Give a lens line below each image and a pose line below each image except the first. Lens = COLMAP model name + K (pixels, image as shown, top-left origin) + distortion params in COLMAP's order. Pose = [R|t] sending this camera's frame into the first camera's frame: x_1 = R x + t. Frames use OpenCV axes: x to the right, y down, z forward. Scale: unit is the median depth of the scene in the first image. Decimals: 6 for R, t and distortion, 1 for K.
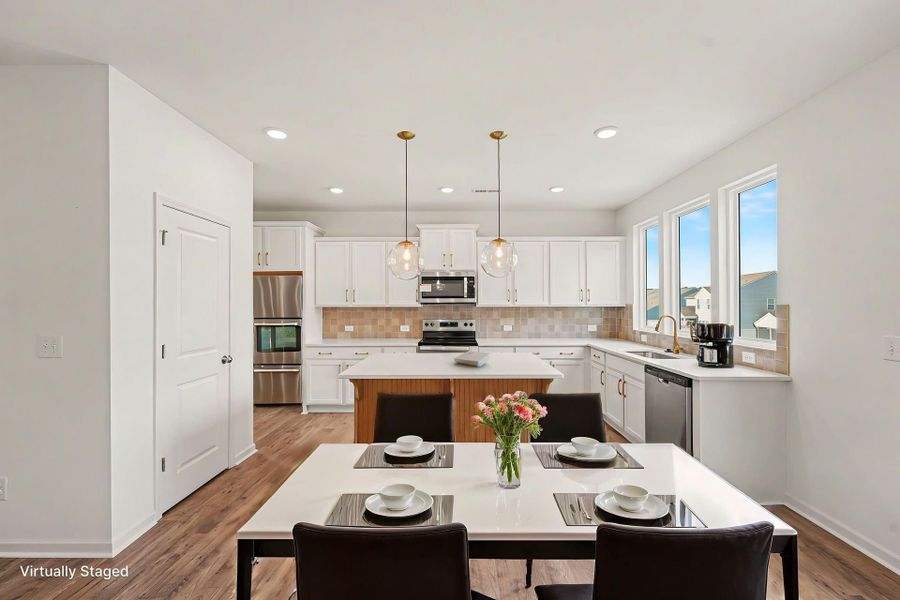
lens RADIAL K [[365.5, 0, 452.7], [0, 365.5, 300.9], [0, 0, 1]] dist [0.010938, 0.000050]
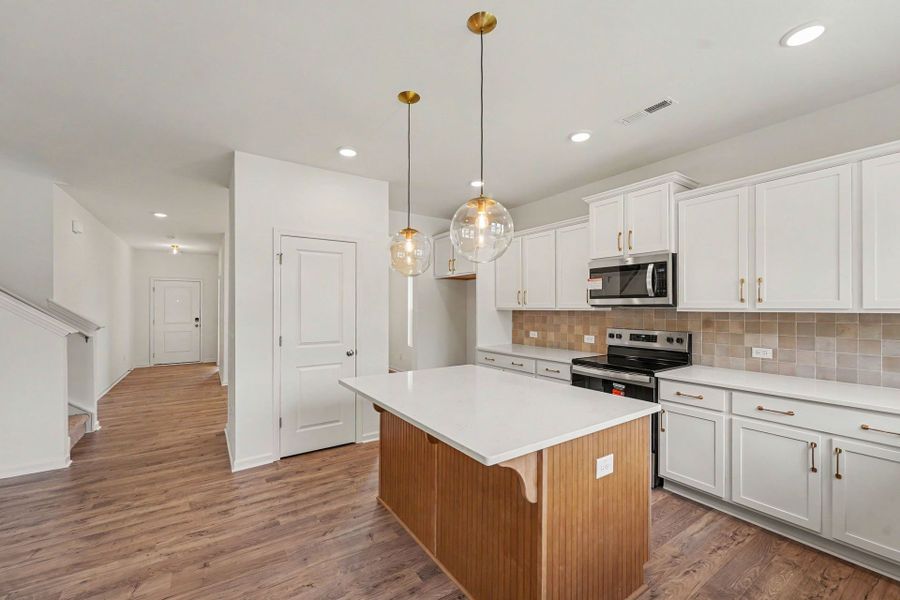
lens RADIAL K [[365.5, 0, 453.5], [0, 365.5, 302.7], [0, 0, 1]] dist [0.010938, 0.000050]
pose [[0.569936, -0.009532, -0.821634, 0.348790], [0.006861, 0.999953, -0.006842, 0.003537], [0.821660, -0.001738, 0.569975, 0.359477]]
